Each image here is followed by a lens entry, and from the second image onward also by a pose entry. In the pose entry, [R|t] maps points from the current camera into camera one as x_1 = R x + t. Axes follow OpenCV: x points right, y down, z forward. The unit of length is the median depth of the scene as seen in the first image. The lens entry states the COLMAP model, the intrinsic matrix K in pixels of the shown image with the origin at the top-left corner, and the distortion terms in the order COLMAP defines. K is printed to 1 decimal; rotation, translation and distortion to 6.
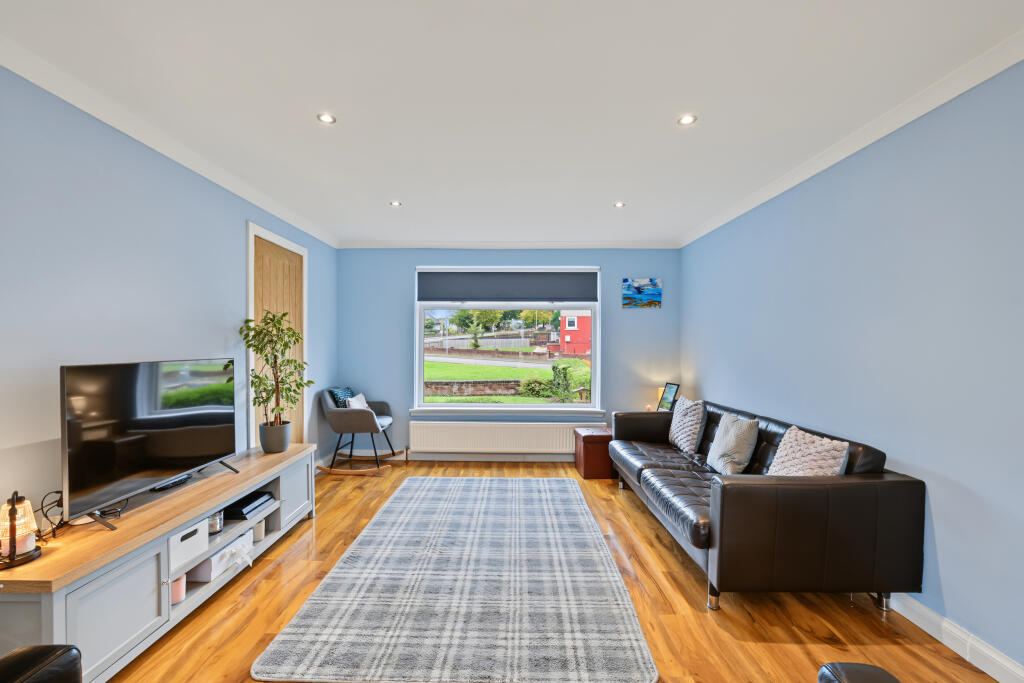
lens RADIAL K [[442.3, 0, 510.5], [0, 442.3, 342.7], [0, 0, 1]] dist [-0.049240, 0.014630]
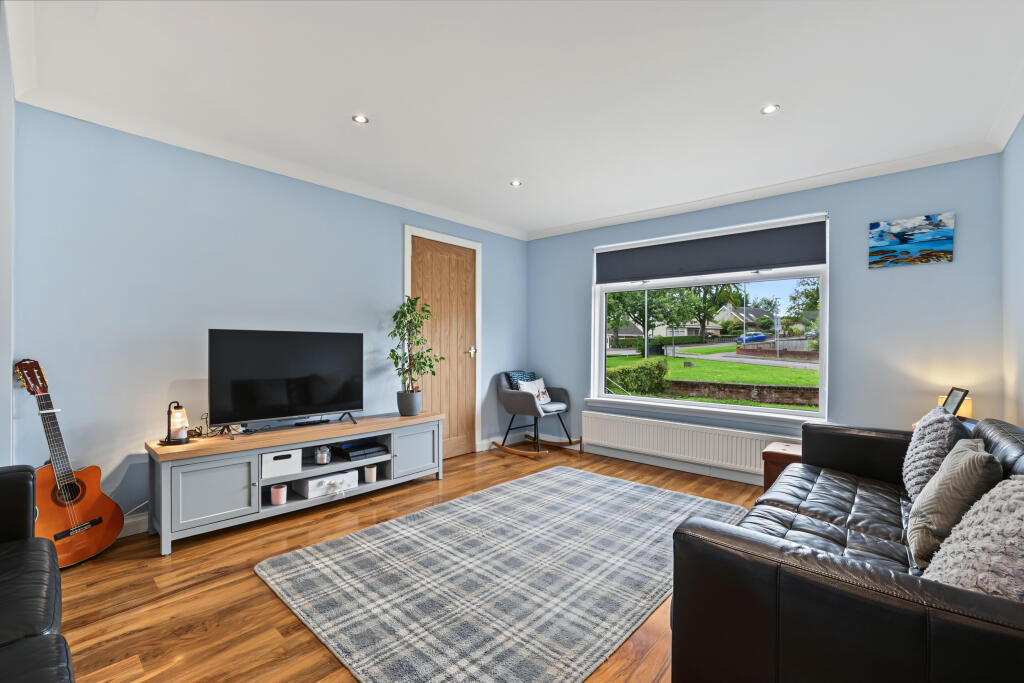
lens RADIAL K [[442.3, 0, 510.5], [0, 442.3, 342.7], [0, 0, 1]] dist [-0.049240, 0.014630]
pose [[0.748791, 0.001005, -0.662806, 0.342946], [-0.004585, 0.999983, -0.003663, 0.043066], [0.662791, 0.005782, 0.748782, 0.218221]]
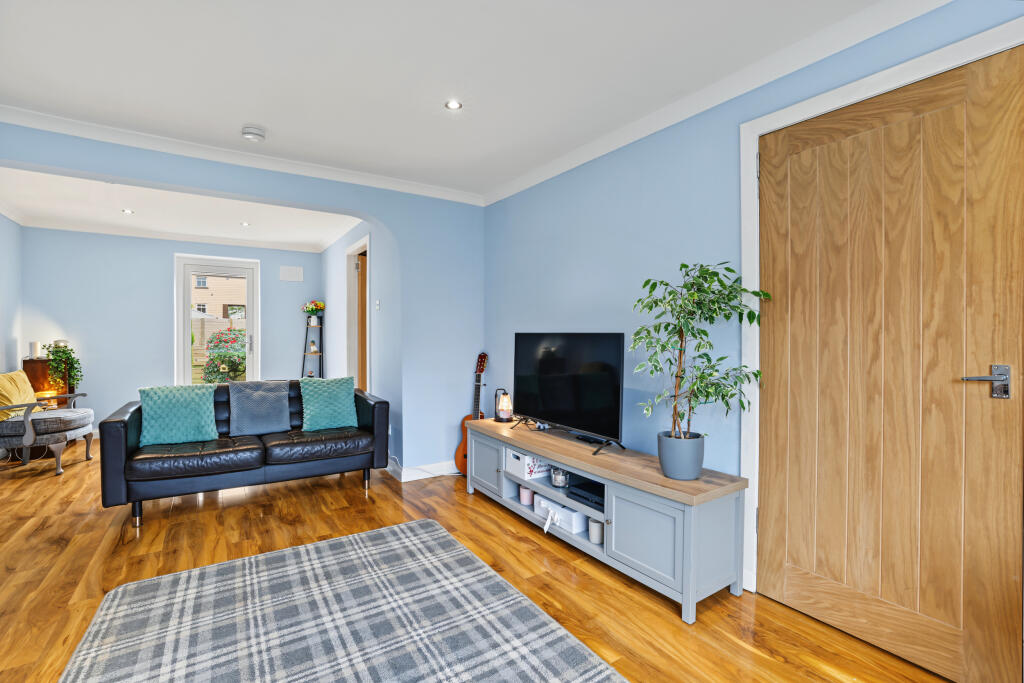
lens RADIAL K [[450.6, 0, 504.7], [0, 450.6, 342.5], [0, 0, 1]] dist [-0.046162, 0.017153]
pose [[-0.833840, 0.000240, -0.552005, 0.041396], [-0.006635, 0.999923, 0.010458, 0.030848], [0.551966, 0.012383, -0.833775, 1.069968]]
